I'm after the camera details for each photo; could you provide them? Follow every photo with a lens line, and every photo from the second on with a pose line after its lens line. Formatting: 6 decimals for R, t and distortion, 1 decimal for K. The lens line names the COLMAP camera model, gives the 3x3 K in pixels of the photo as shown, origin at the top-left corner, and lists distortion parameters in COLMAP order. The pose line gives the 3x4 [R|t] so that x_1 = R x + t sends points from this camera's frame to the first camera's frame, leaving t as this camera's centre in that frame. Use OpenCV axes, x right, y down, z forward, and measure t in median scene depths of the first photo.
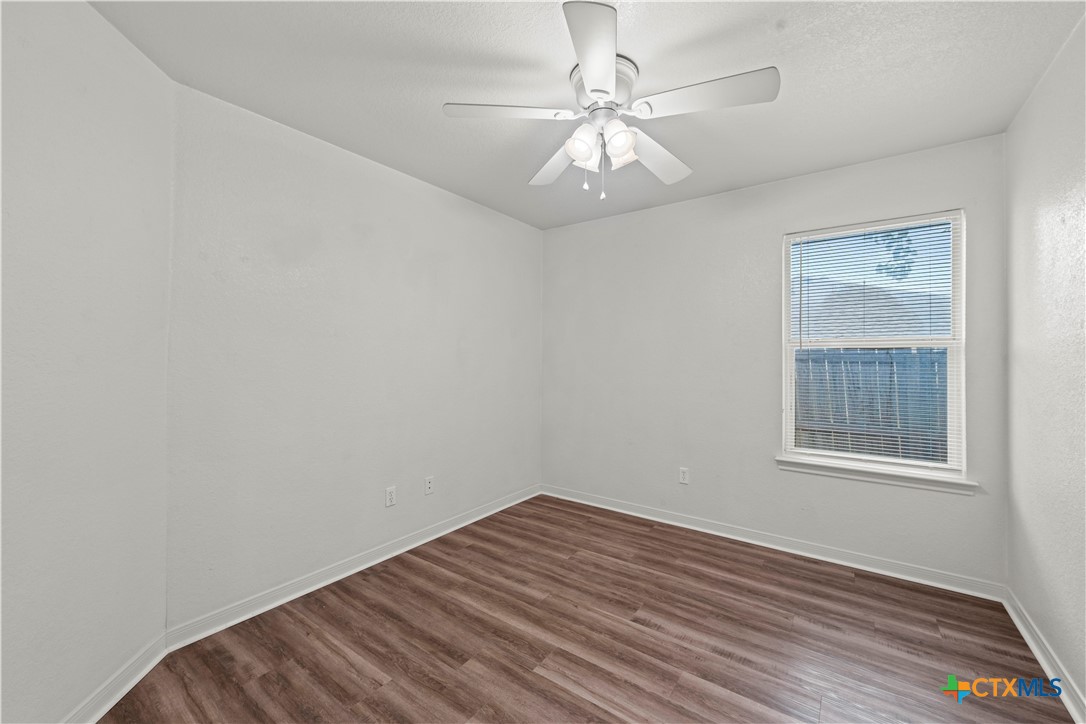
lens RADIAL K [[433.9, 0, 546.3], [0, 433.9, 359.8], [0, 0, 1]] dist [-0.000085, -0.000499]
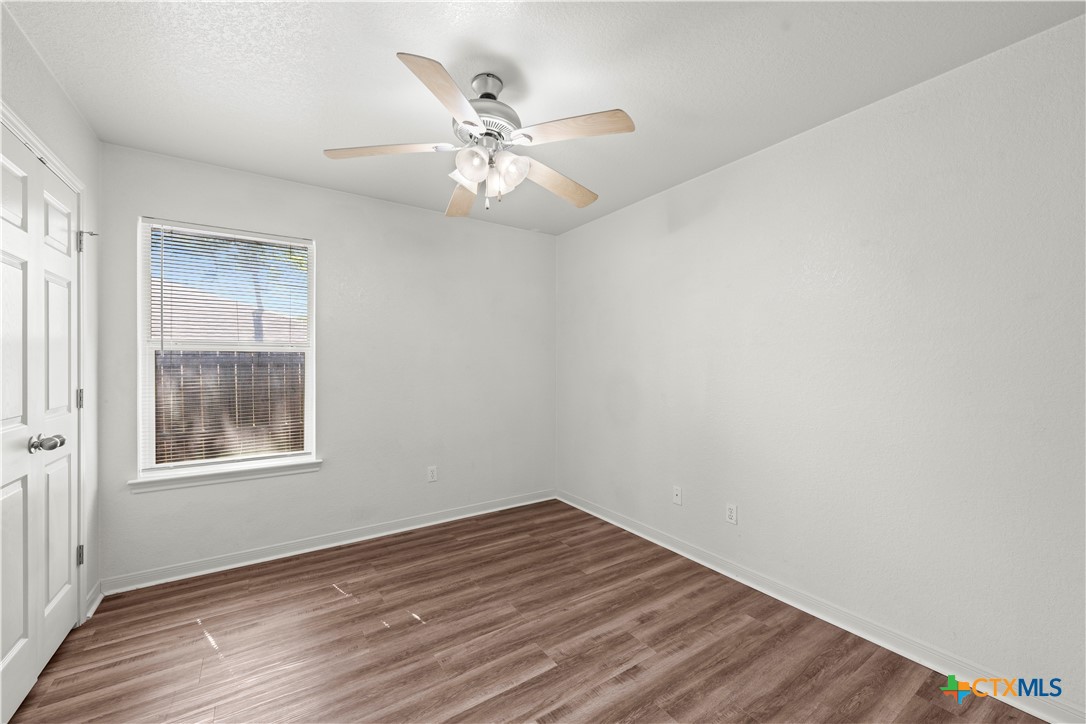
lens RADIAL K [[433.9, 0, 541.6], [0, 433.9, 364.4], [0, 0, 1]] dist [-0.000085, -0.000499]
pose [[0.303970, -0.002529, 0.952678, -0.122693], [-0.002184, 0.999992, 0.003352, -0.000930], [-0.952679, -0.003099, 0.303962, 0.086370]]
